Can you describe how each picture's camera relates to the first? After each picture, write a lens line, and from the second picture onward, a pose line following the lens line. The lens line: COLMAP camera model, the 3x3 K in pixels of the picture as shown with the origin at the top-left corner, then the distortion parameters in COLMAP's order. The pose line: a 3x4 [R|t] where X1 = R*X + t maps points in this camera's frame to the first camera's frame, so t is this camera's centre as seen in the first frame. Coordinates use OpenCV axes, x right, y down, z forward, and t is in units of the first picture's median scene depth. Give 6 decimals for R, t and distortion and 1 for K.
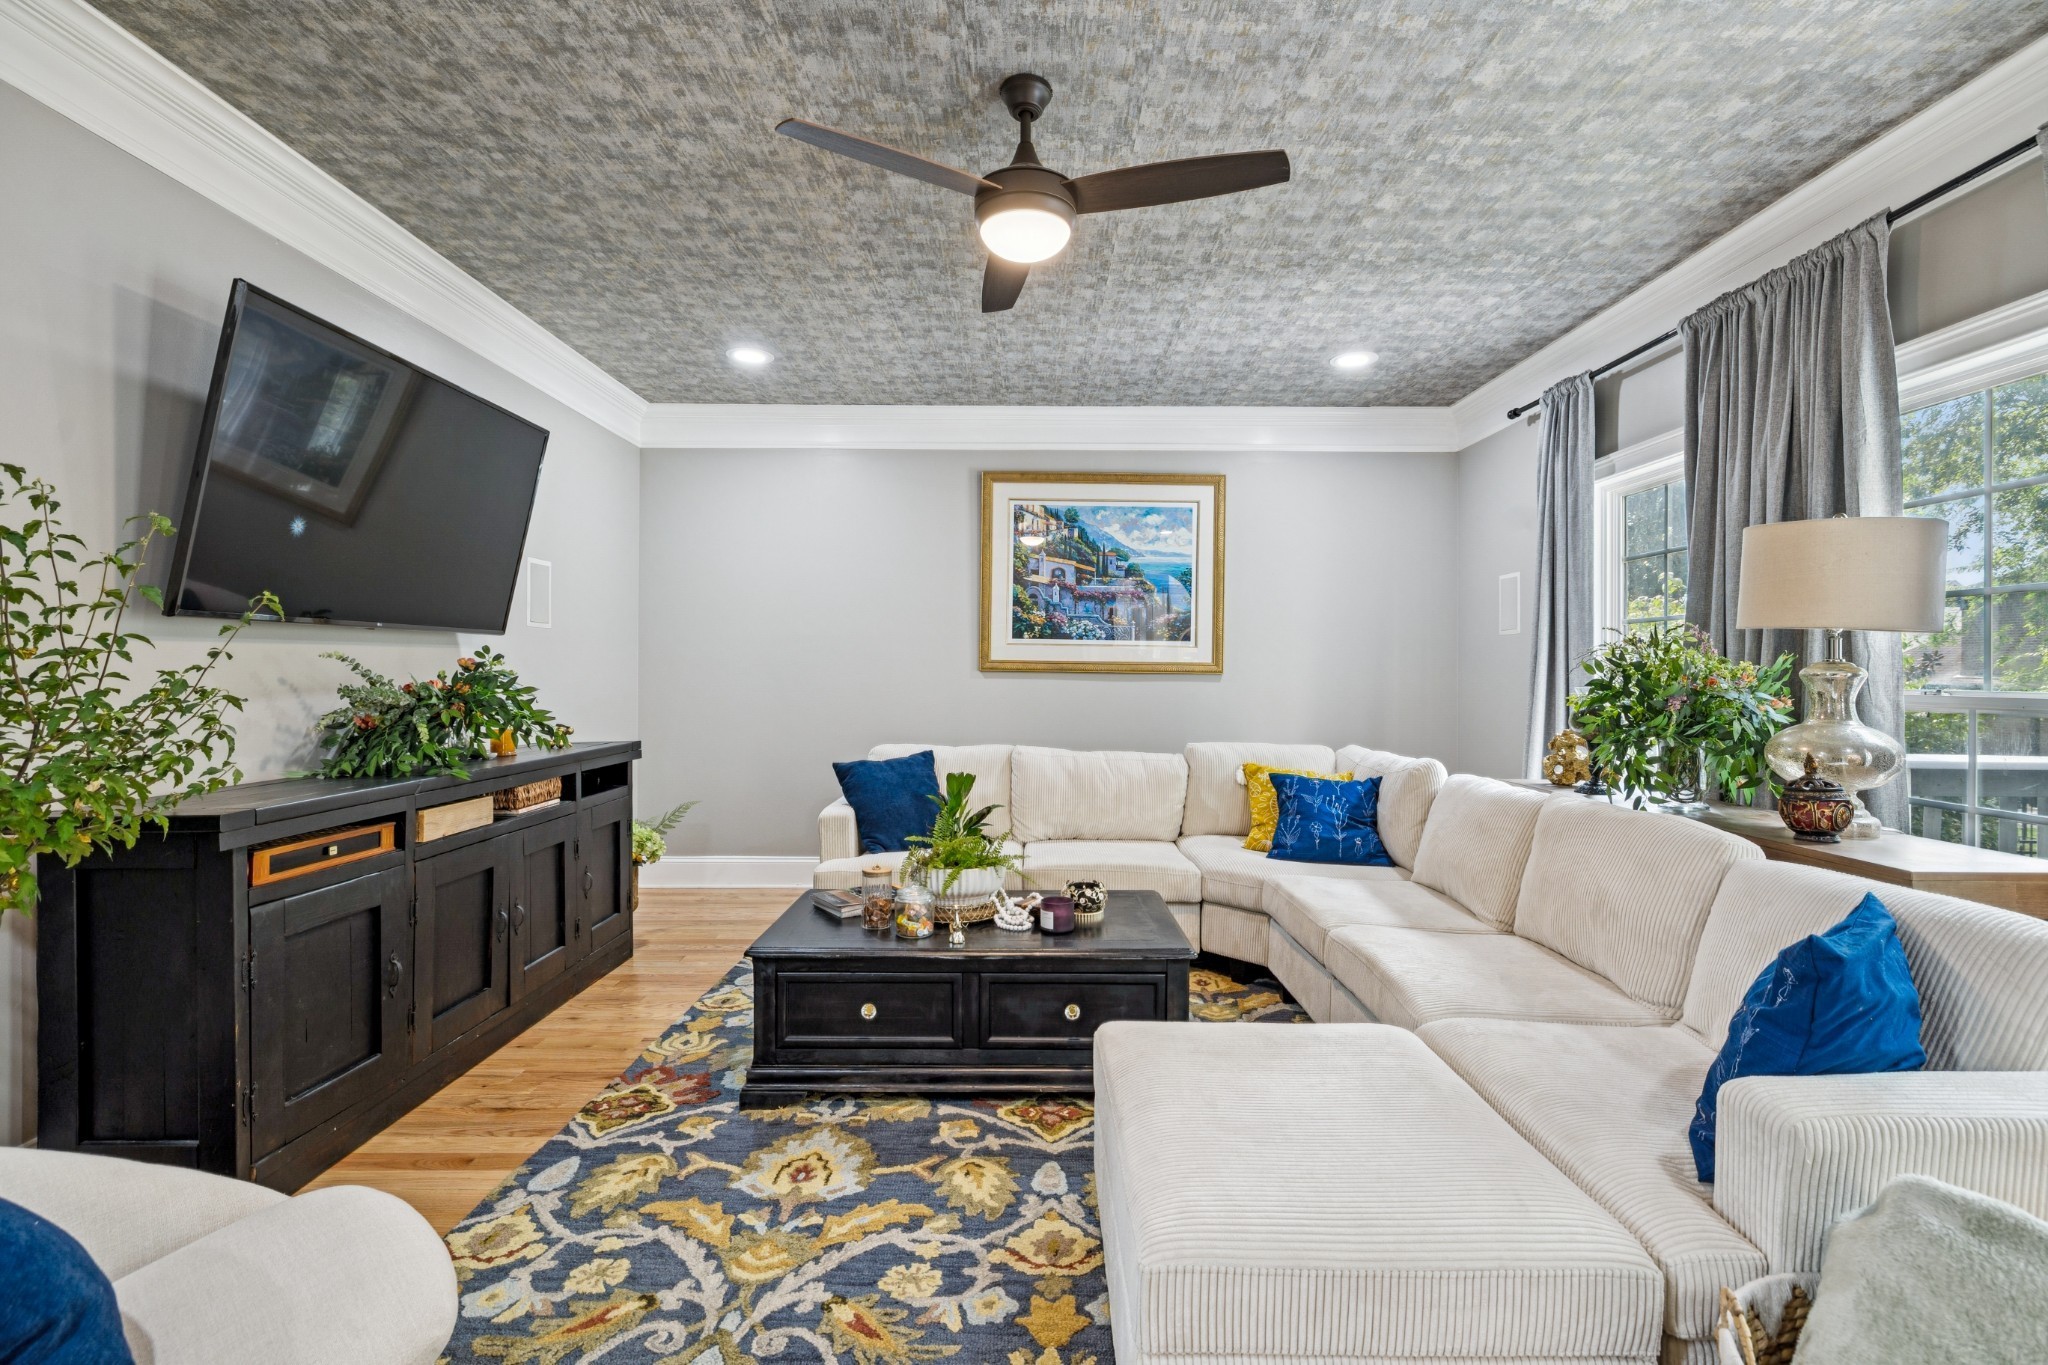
lens RADIAL K [[914.4, 0, 1032.2], [0, 914.4, 673.0], [0, 0, 1]] dist [-0.004611, 0.001272]
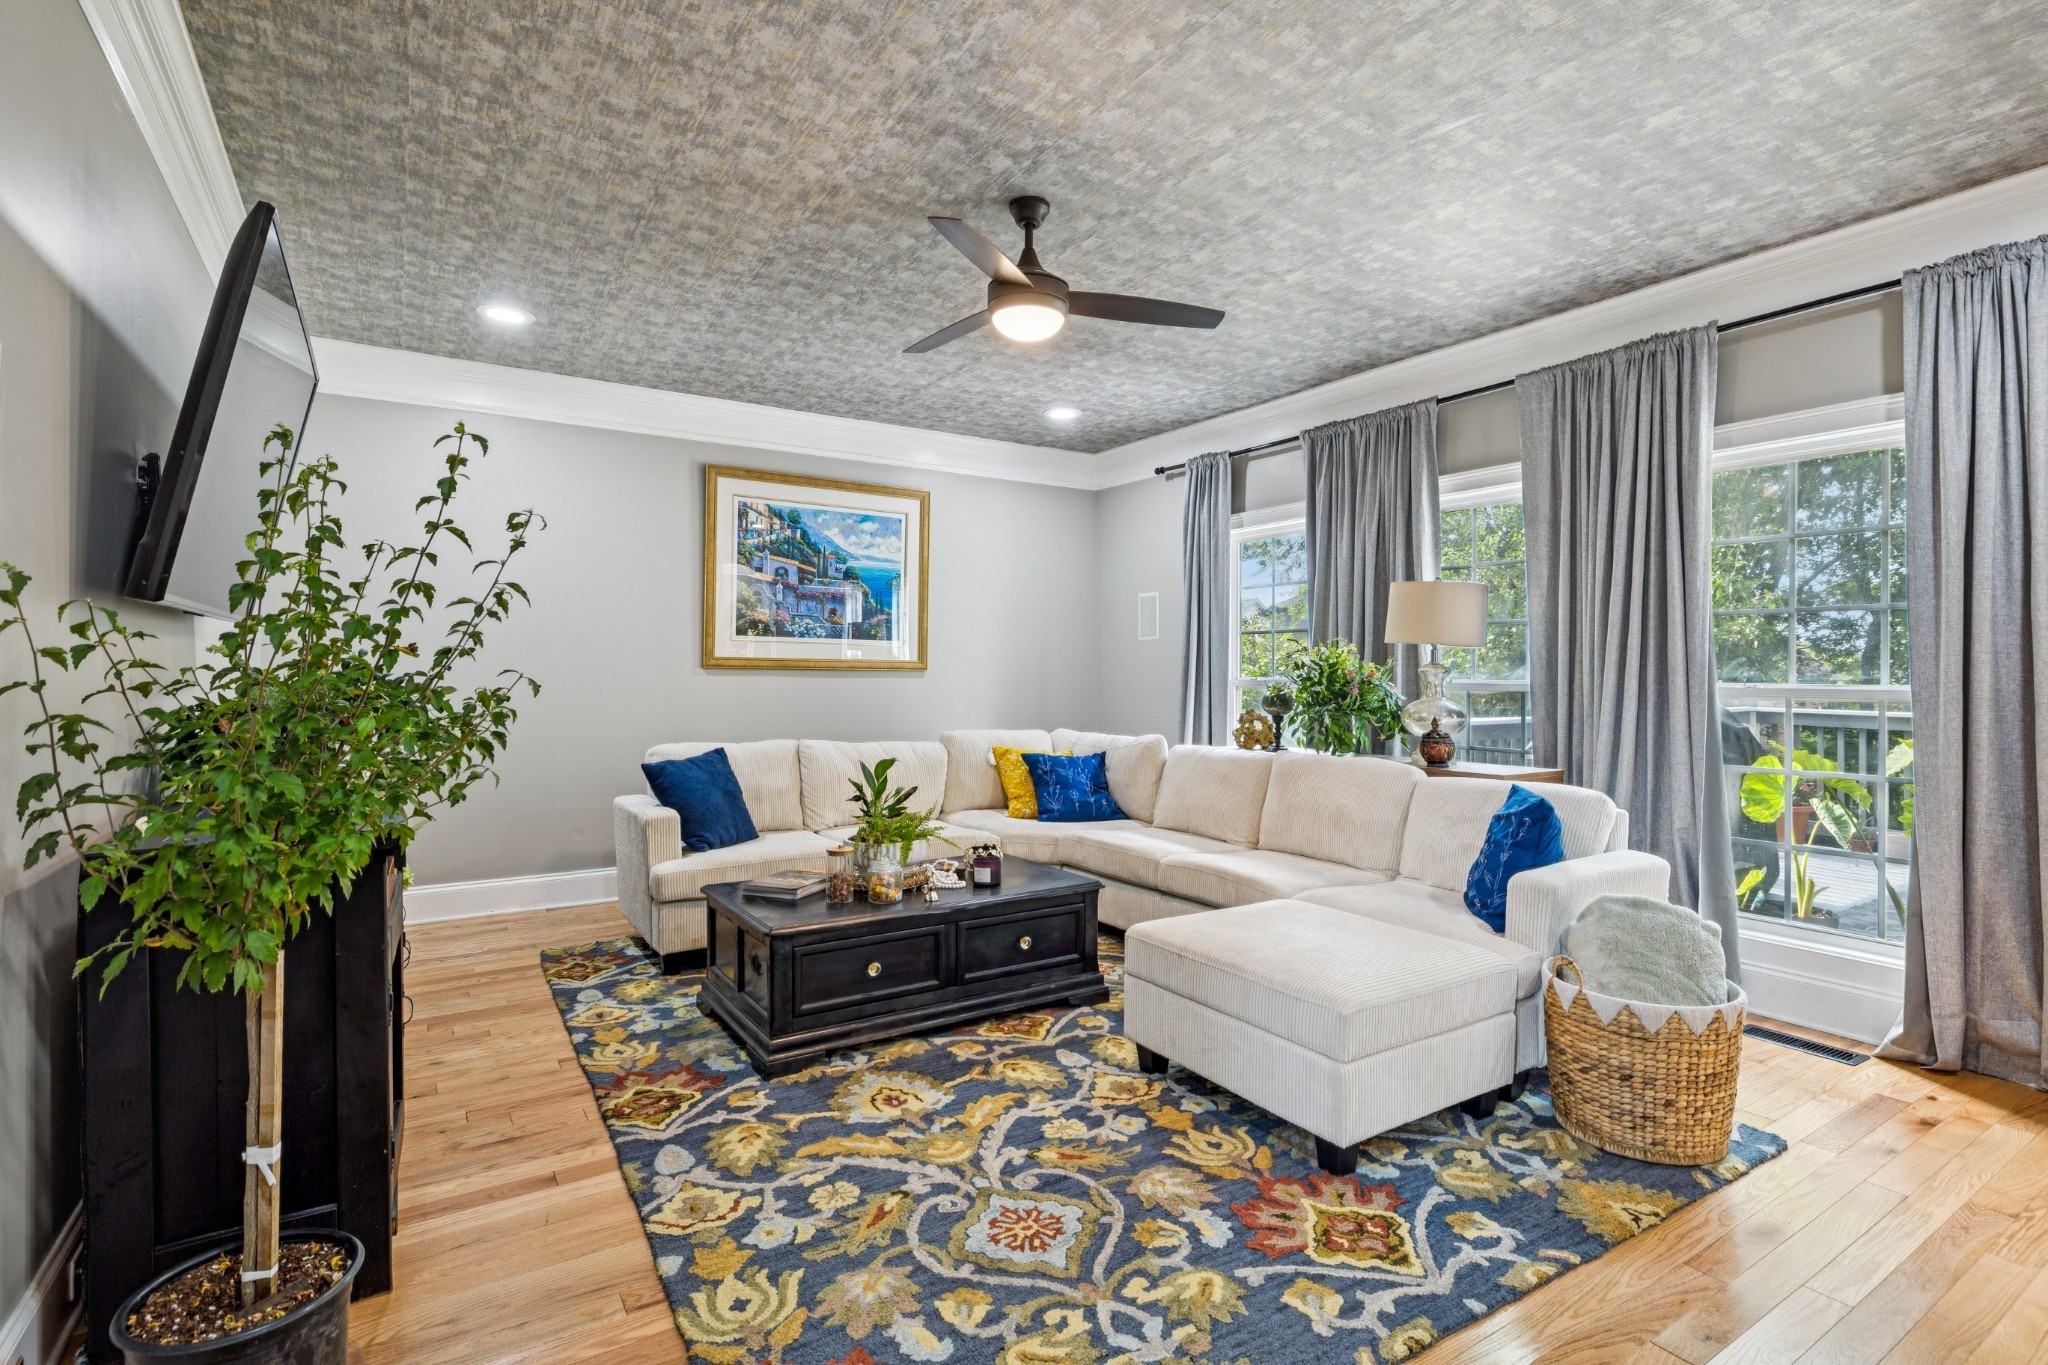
lens RADIAL K [[965.5, 0, 1015.3], [0, 965.5, 675.4], [0, 0, 1]] dist [-0.005447, 0.000770]
pose [[0.847509, -0.004343, 0.530764, -0.635587], [0.000856, 0.999976, 0.006816, -0.002228], [-0.530781, -0.005322, 0.847492, -0.100704]]
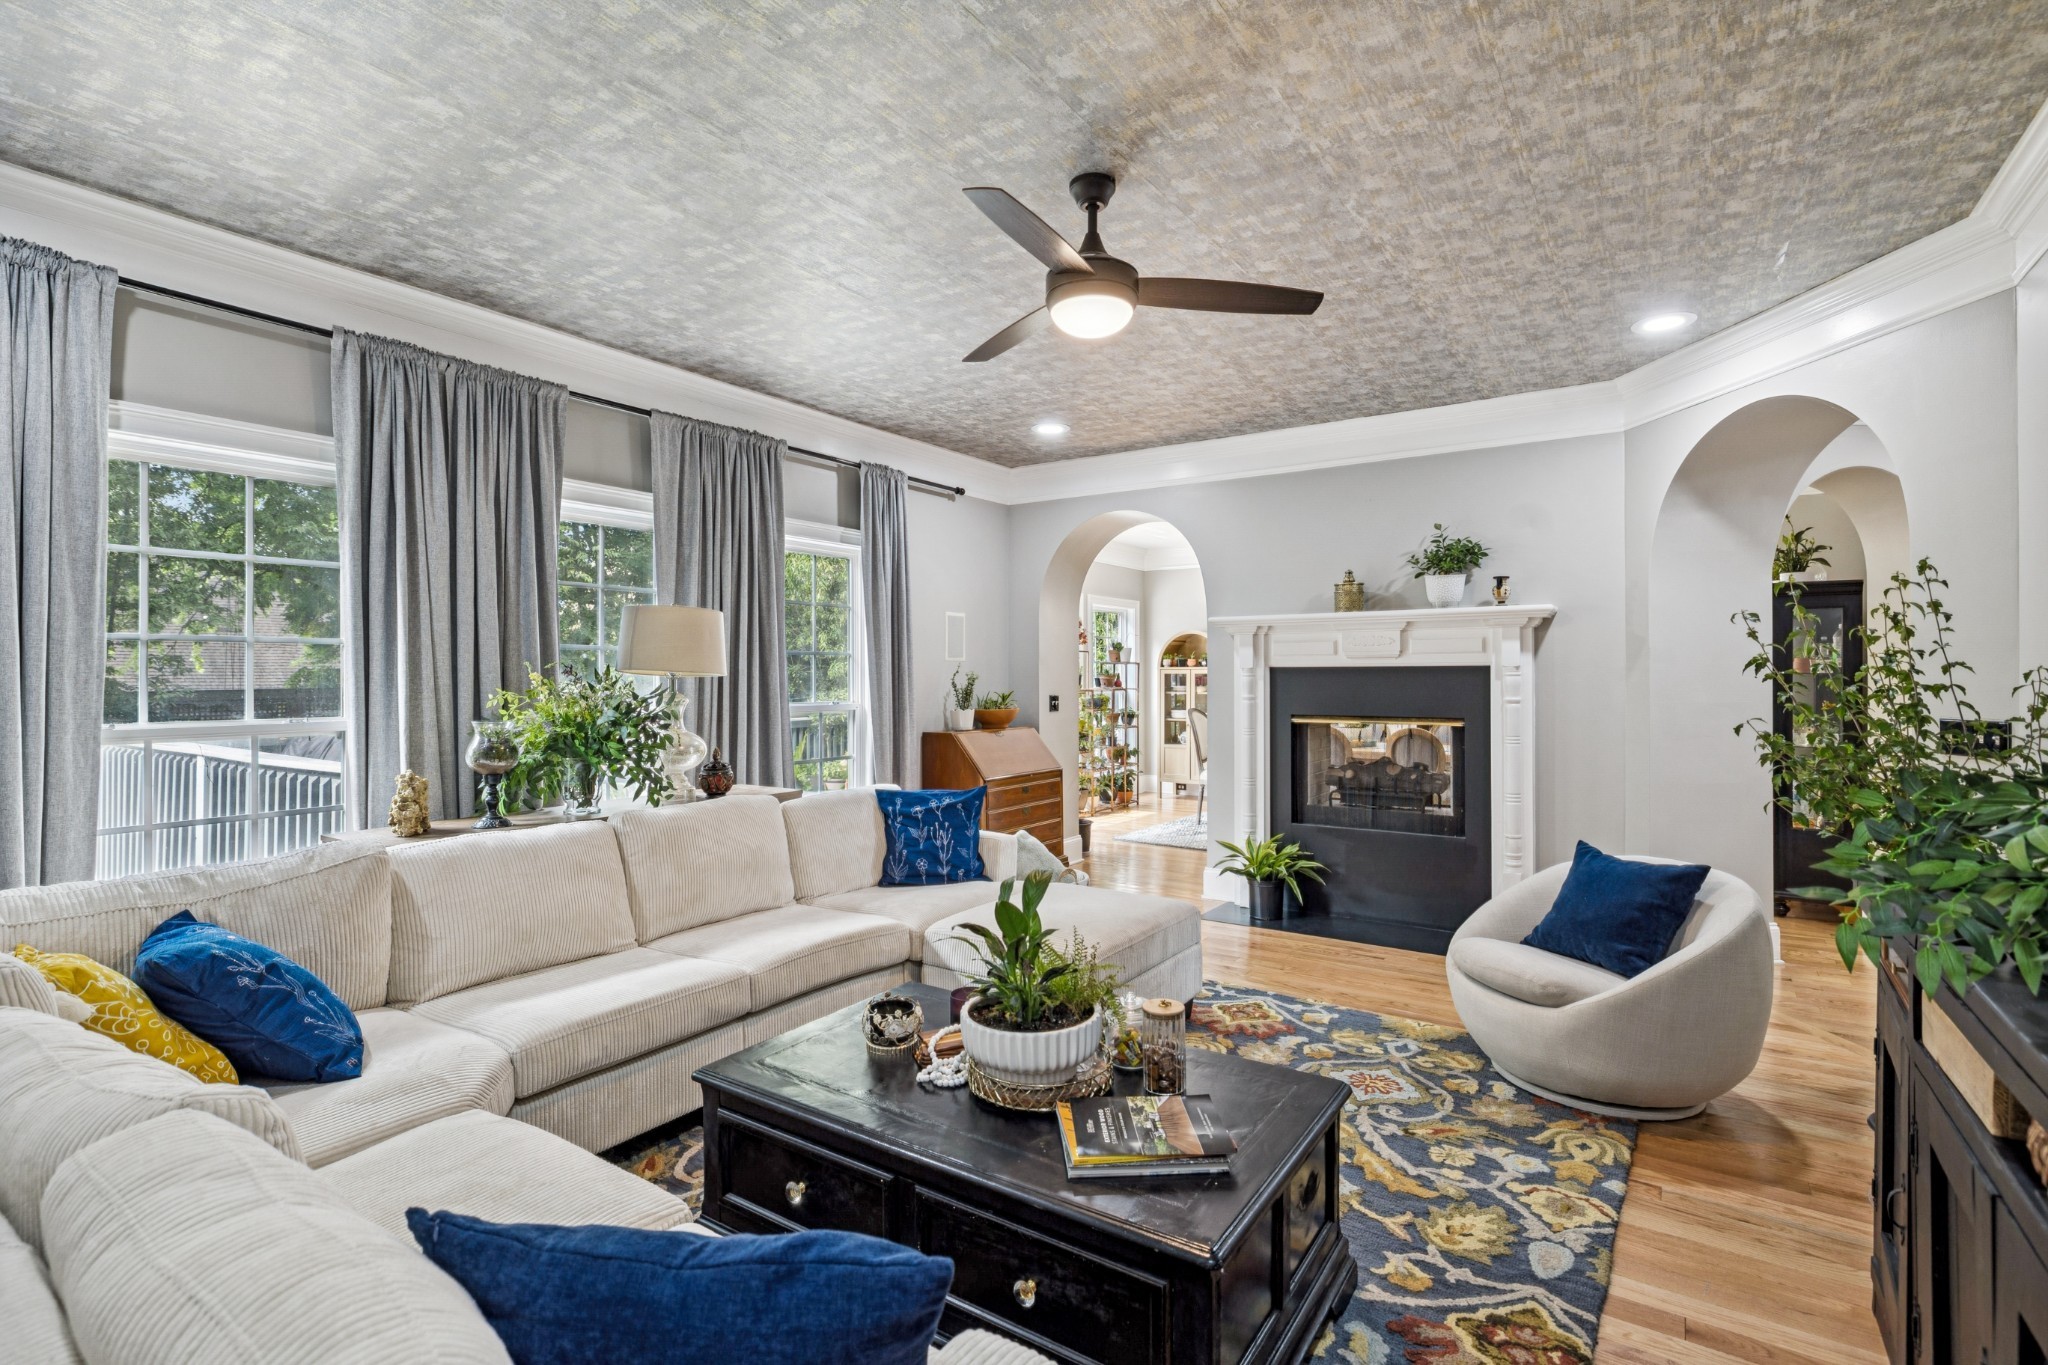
lens RADIAL K [[965.5, 0, 1030.5], [0, 965.5, 679.4], [0, 0, 1]] dist [-0.005447, 0.000770]
pose [[-0.826552, -0.005473, 0.562834, -0.524461], [-0.000177, 0.999955, 0.009463, -0.046872], [-0.562860, 0.007722, -0.826516, 1.749130]]
